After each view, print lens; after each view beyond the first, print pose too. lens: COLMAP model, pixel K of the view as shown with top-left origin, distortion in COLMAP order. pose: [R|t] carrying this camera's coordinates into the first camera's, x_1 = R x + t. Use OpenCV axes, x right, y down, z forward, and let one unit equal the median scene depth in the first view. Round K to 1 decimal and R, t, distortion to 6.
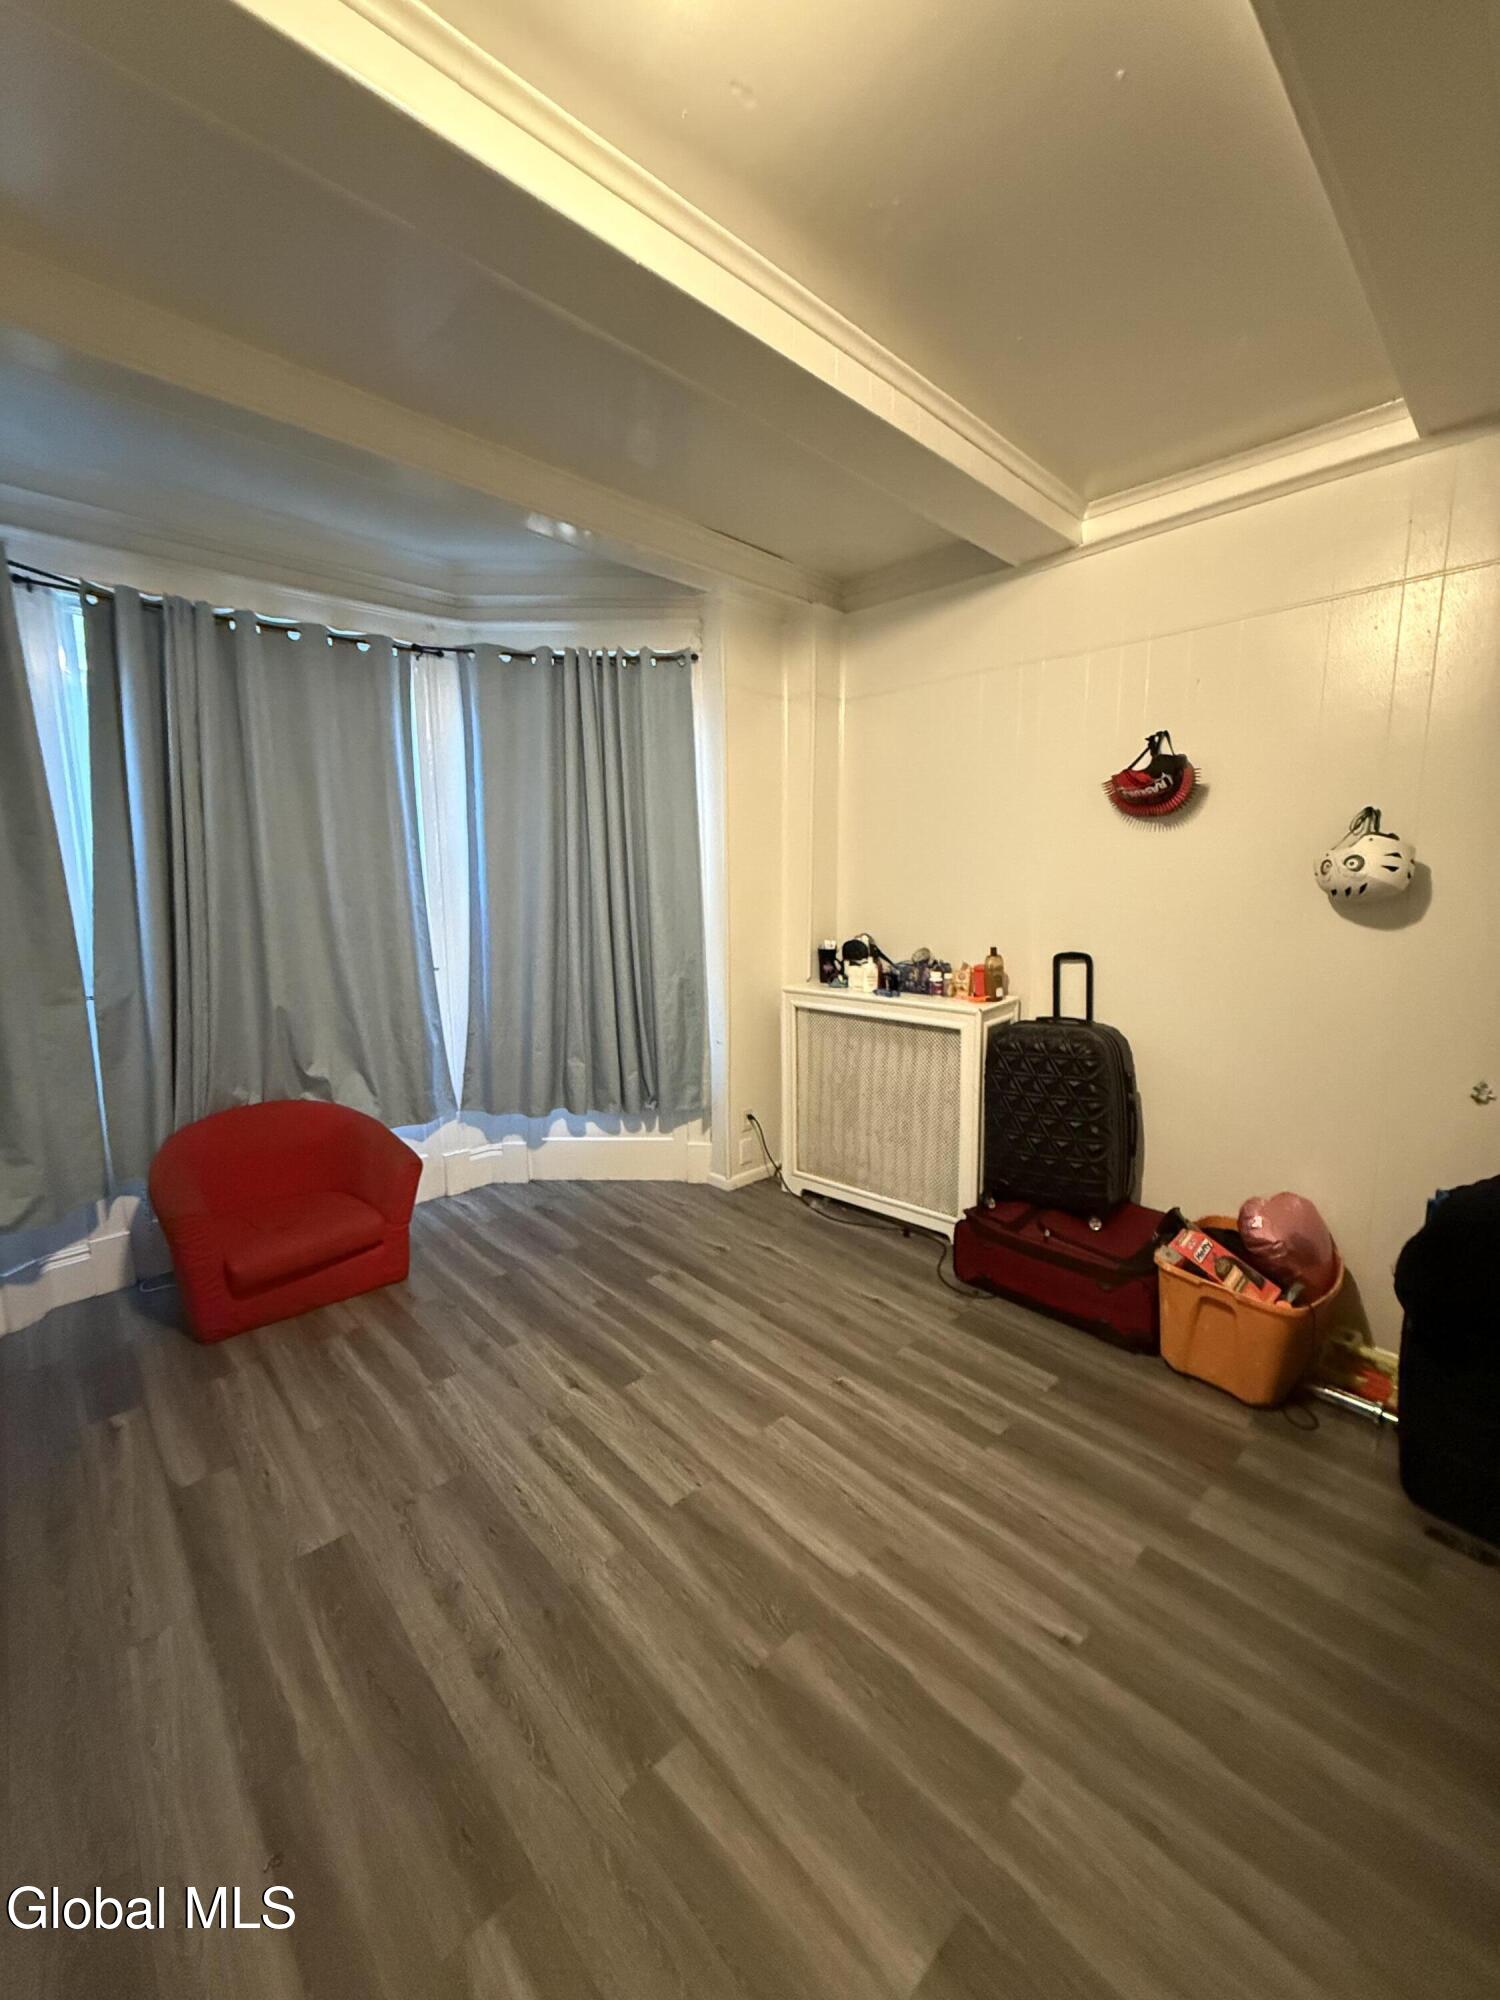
lens RADIAL K [[801.9, 0, 751.4], [0, 801.9, 996.9], [0, 0, 1]] dist [-0.000483, 0.000283]
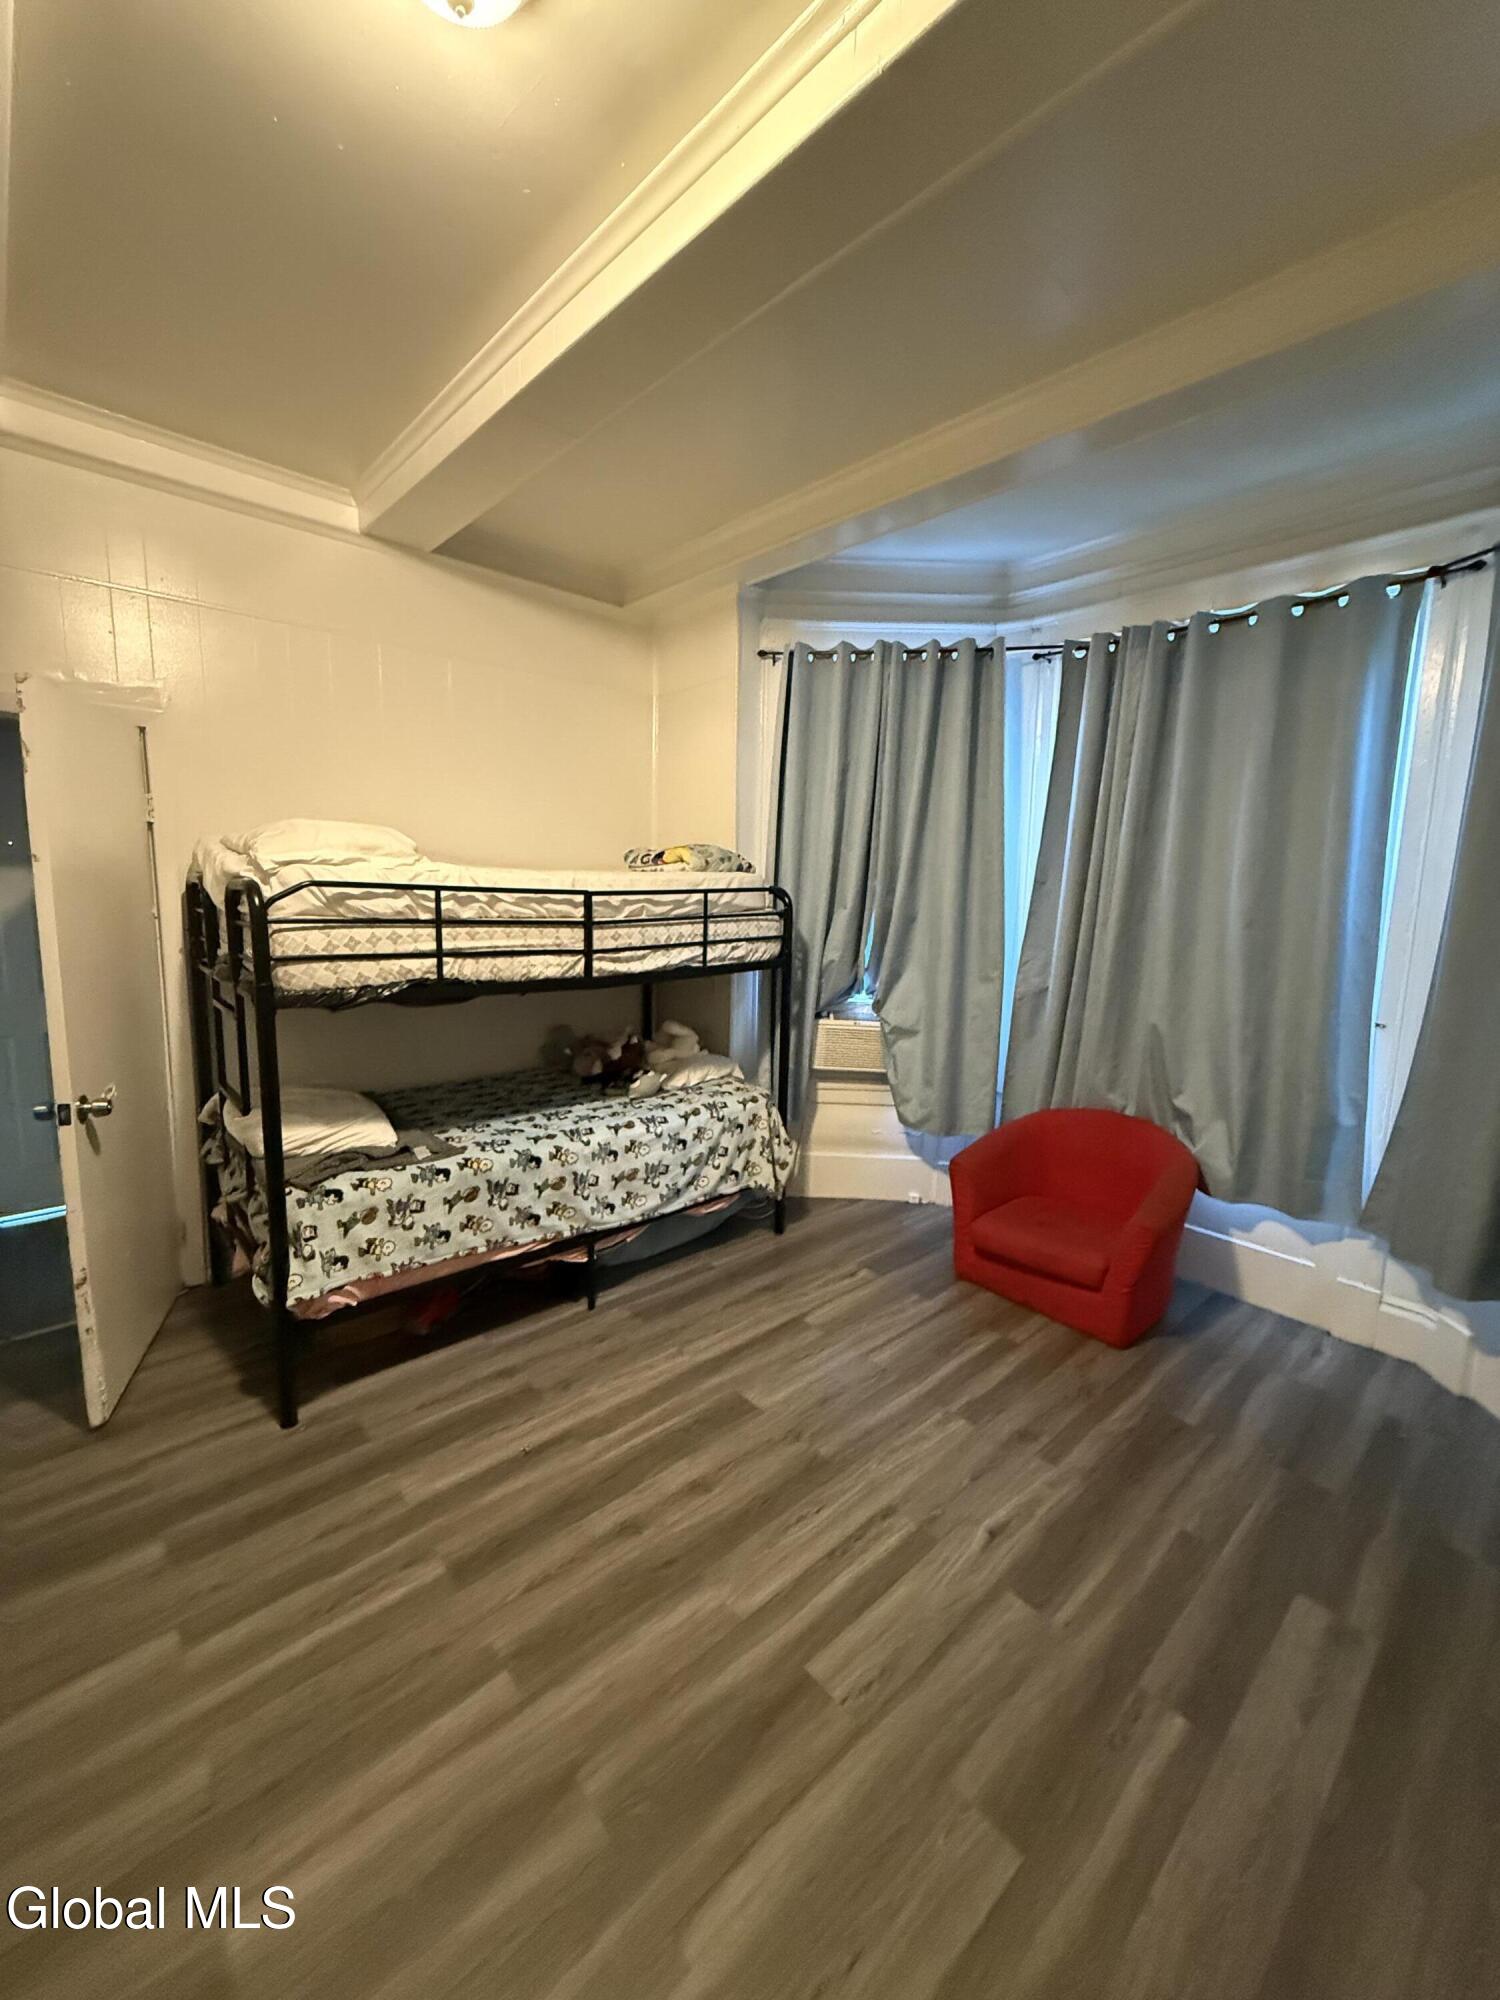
lens RADIAL K [[801.9, 0, 750.9], [0, 801.9, 994.8], [0, 0, 1]] dist [-0.000483, 0.000283]
pose [[-0.016762, 0.143668, -0.989484, 0.480761], [-0.180869, 0.972861, 0.144318, -0.096173], [0.983364, 0.181386, 0.009678, 0.665266]]
